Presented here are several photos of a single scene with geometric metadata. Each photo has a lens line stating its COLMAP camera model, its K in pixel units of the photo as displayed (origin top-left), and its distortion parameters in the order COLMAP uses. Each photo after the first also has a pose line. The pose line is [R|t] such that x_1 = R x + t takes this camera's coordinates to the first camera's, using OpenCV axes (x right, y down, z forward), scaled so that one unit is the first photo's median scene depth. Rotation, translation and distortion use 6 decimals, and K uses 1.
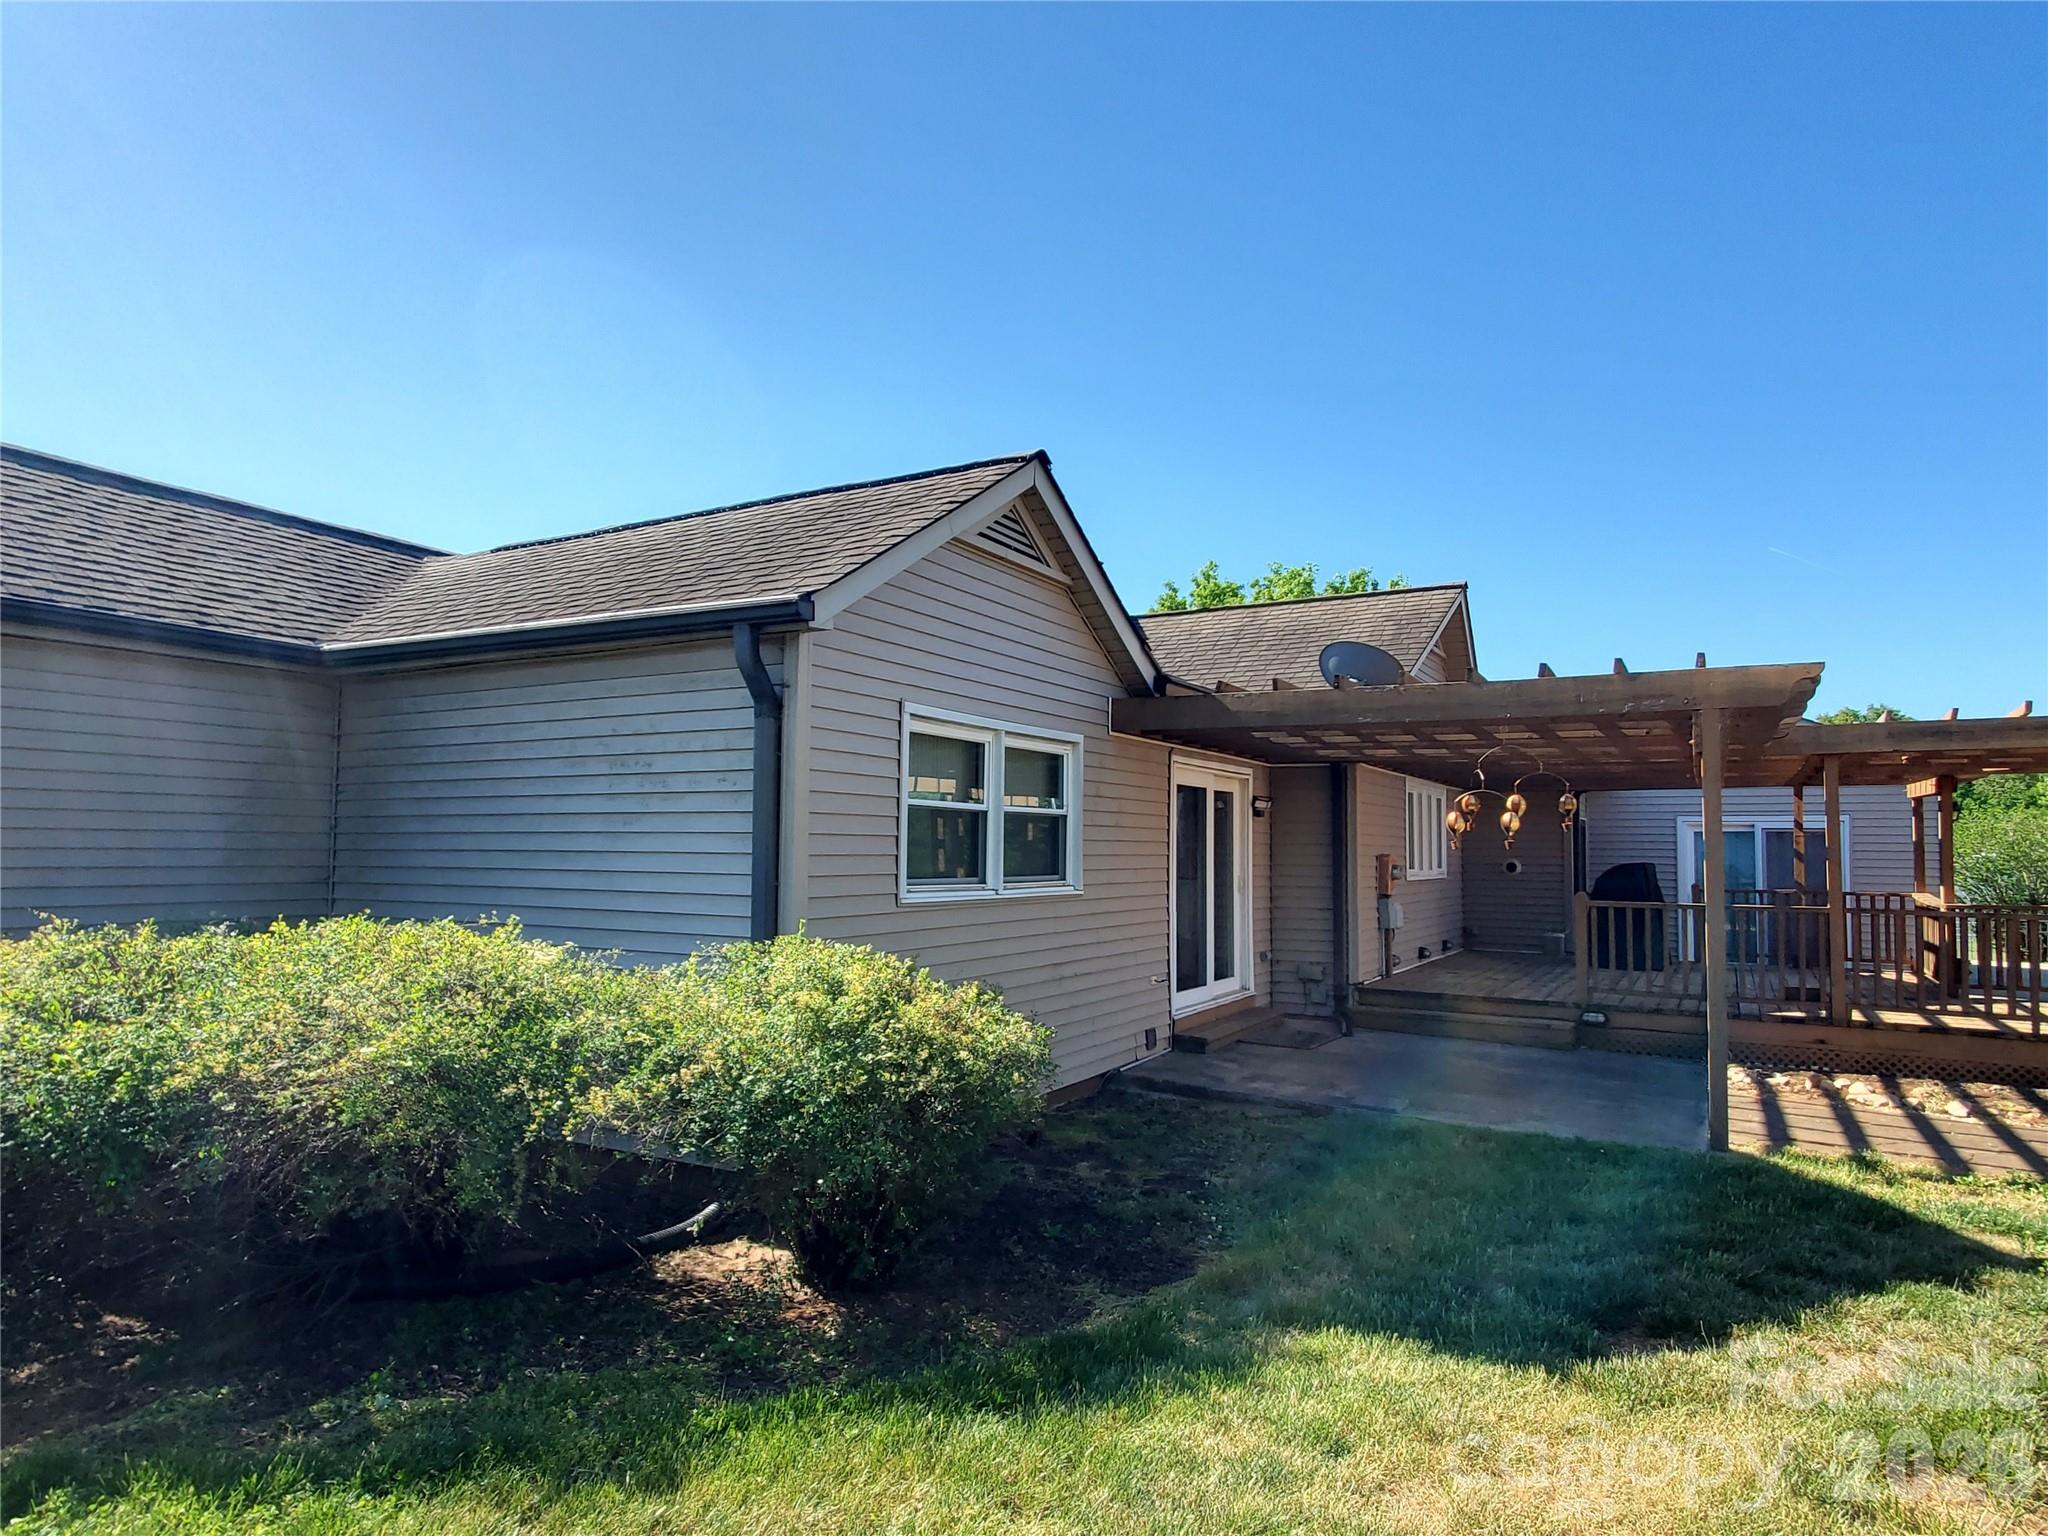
lens RADIAL K [[1190.9, 0, 1024.6], [0, 1190.9, 802.9], [0, 0, 1]] dist [0.011585, -0.000700]
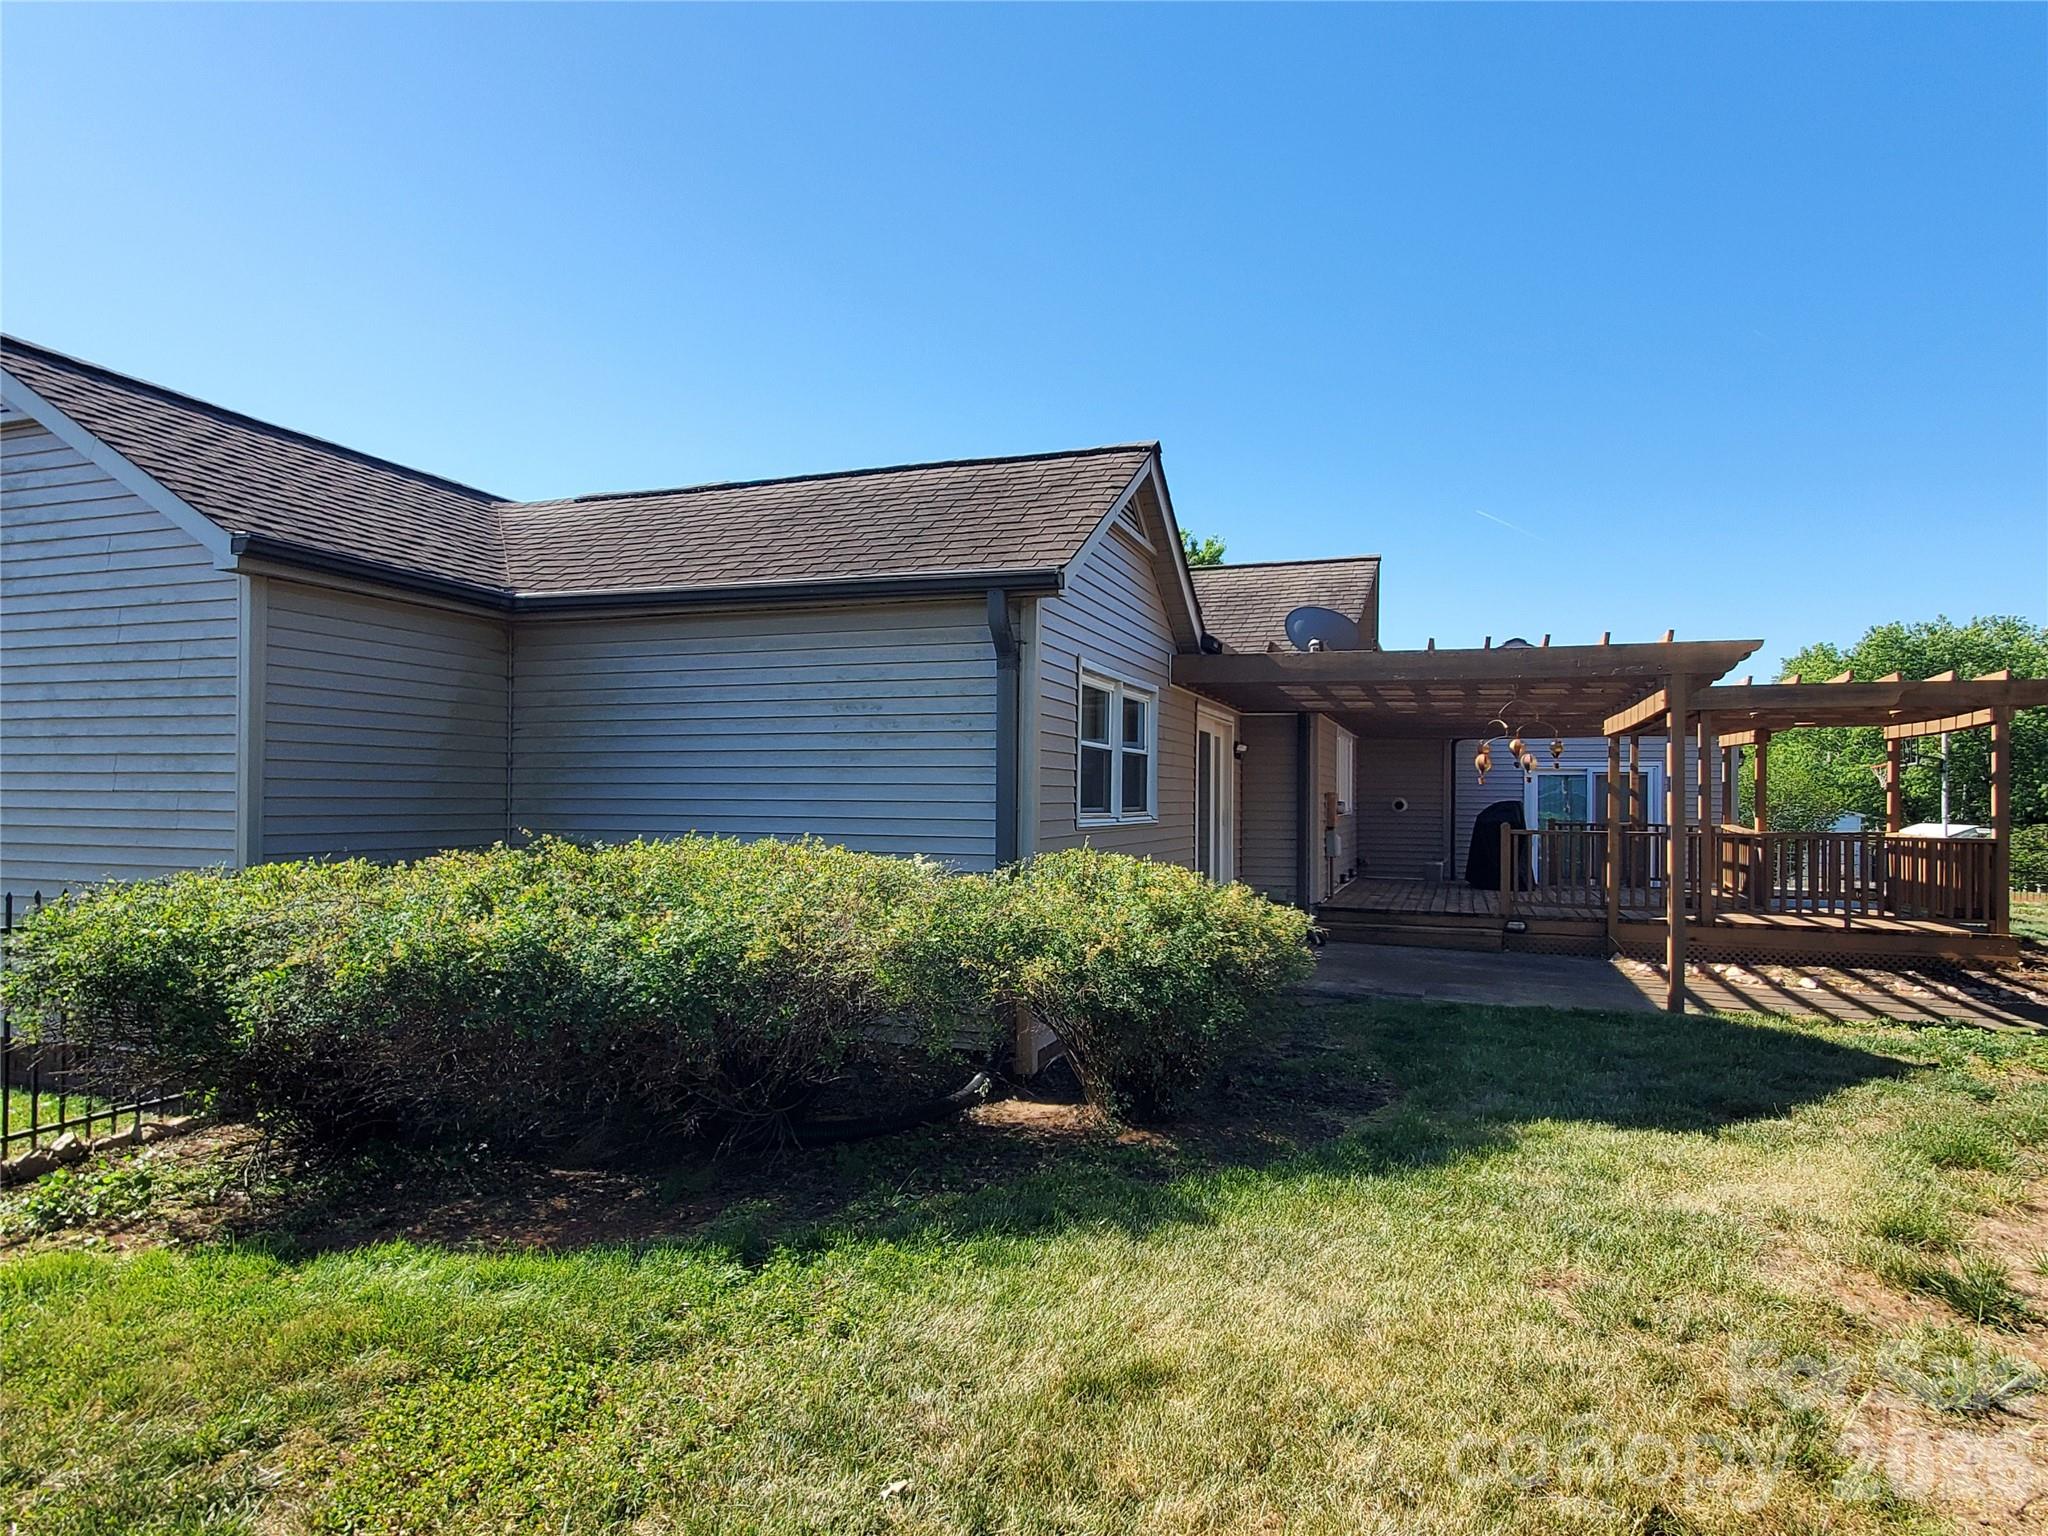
lens RADIAL K [[1190.9, 0, 1019.2], [0, 1190.9, 795.0], [0, 0, 1]] dist [0.011585, -0.000700]
pose [[0.984784, -0.000350, 0.173783, -0.287831], [-0.006277, 0.999274, 0.037586, 0.006204], [-0.173670, -0.038105, 0.984066, -0.123771]]
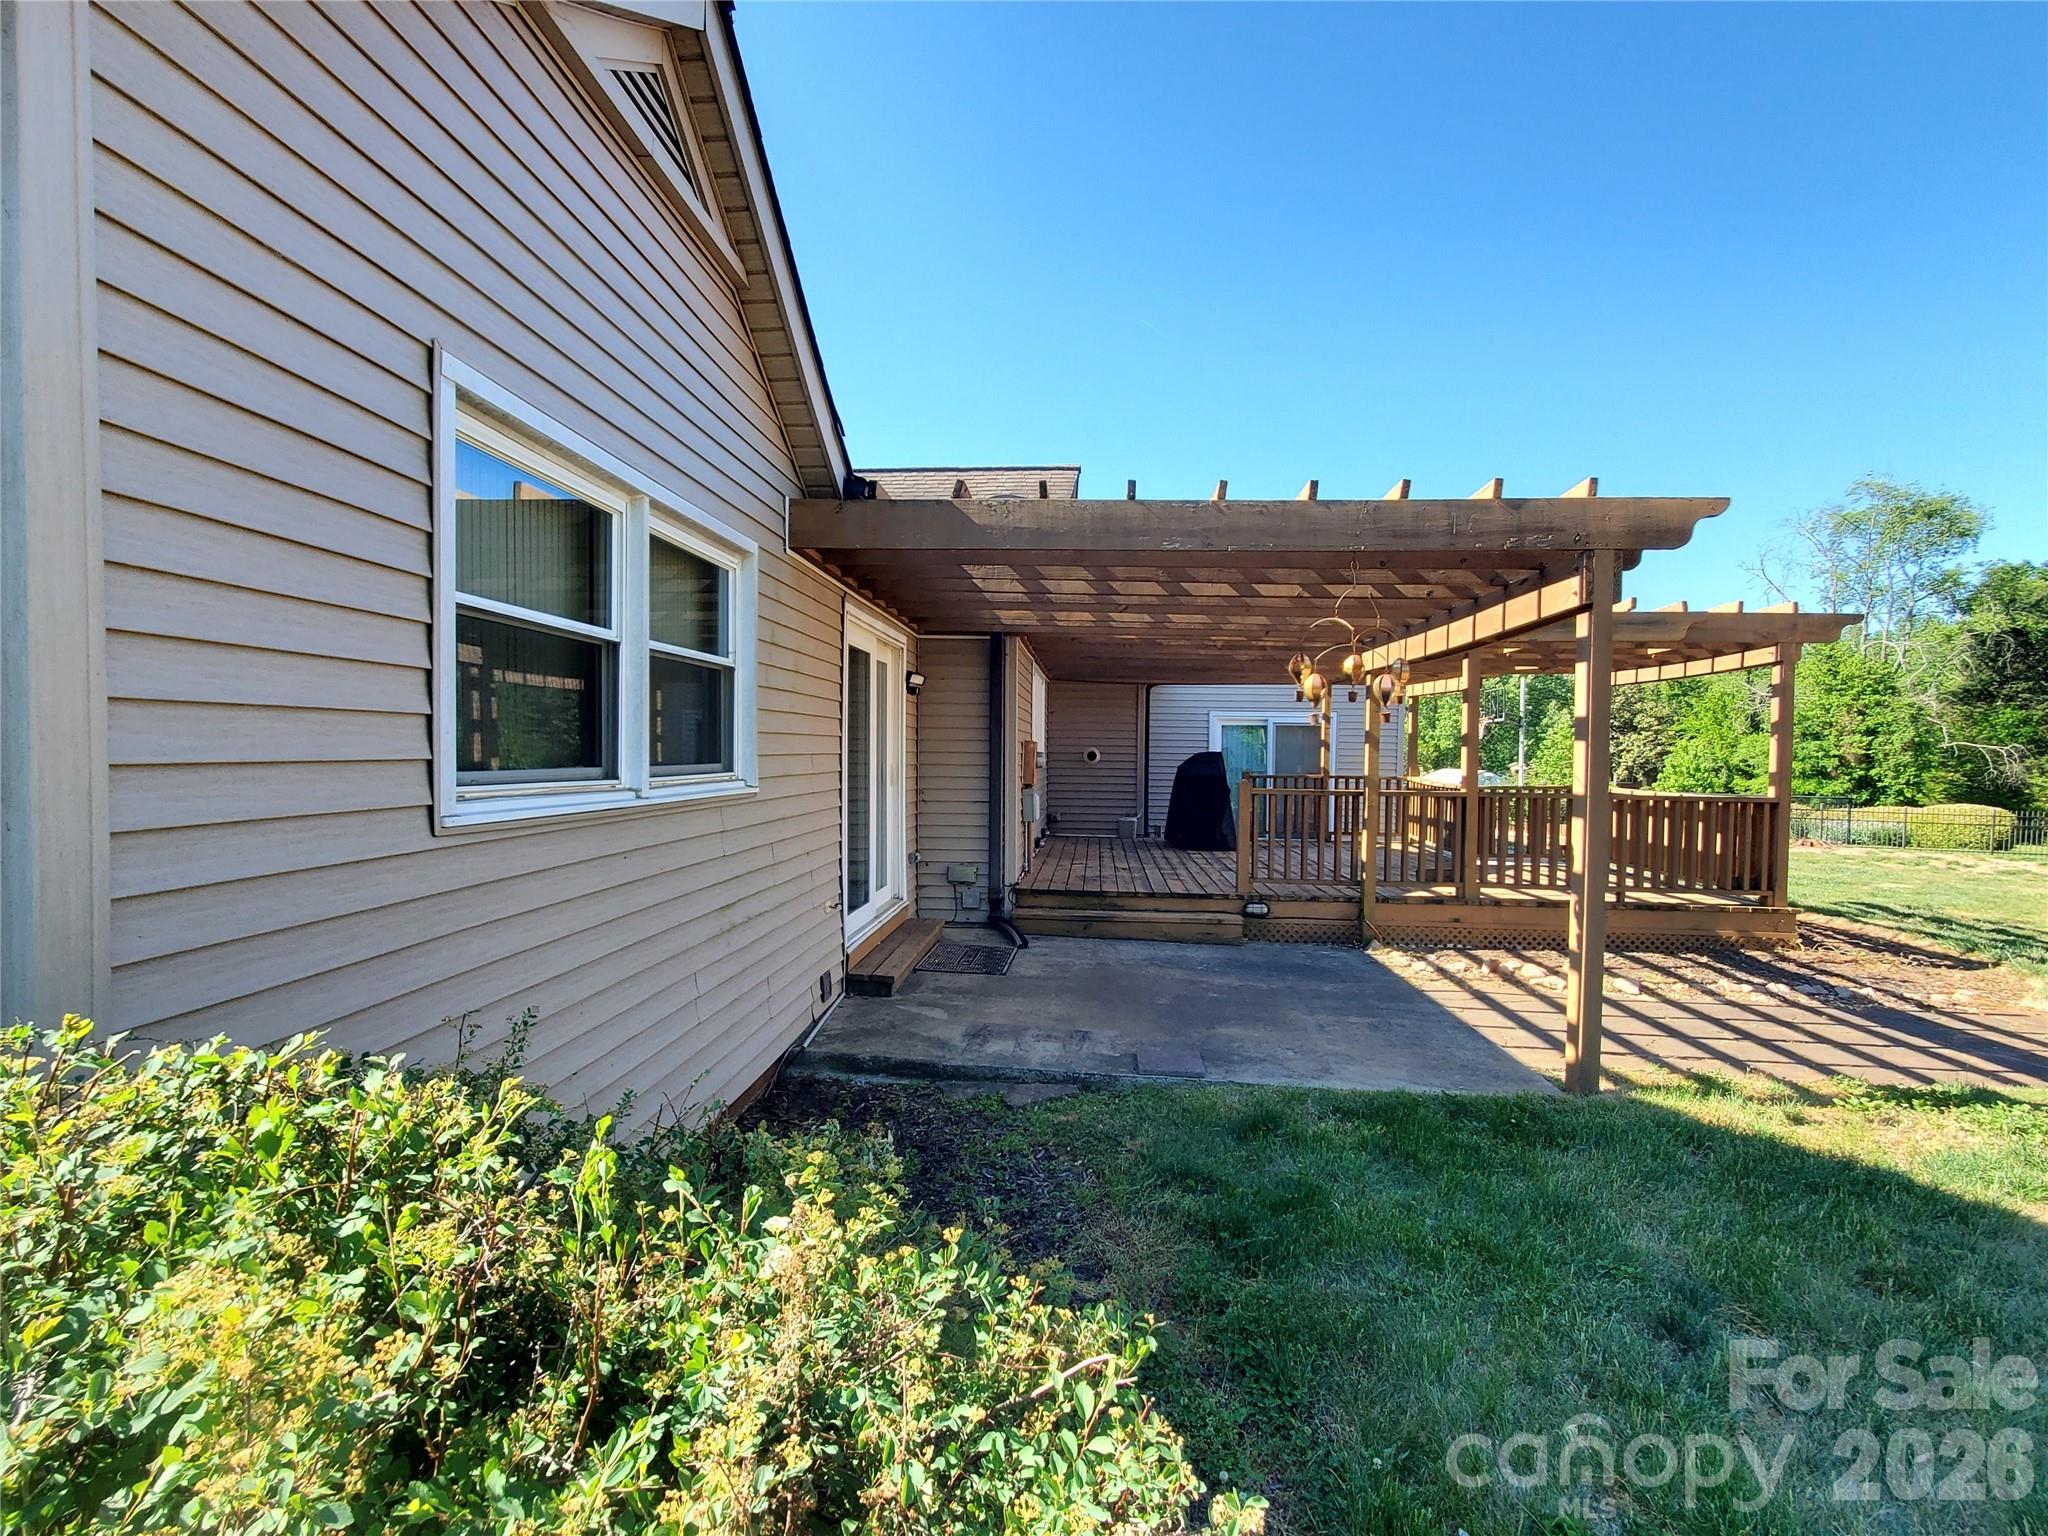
lens RADIAL K [[989.1, 0, 1014.2], [0, 989.1, 781.7], [0, 0, 1]] dist [0.006867, 0.001512]
pose [[0.902722, -0.012818, 0.430034, -0.055798], [-0.019564, 0.997299, 0.070796, 0.030045], [-0.429780, -0.072323, 0.900033, 0.460951]]
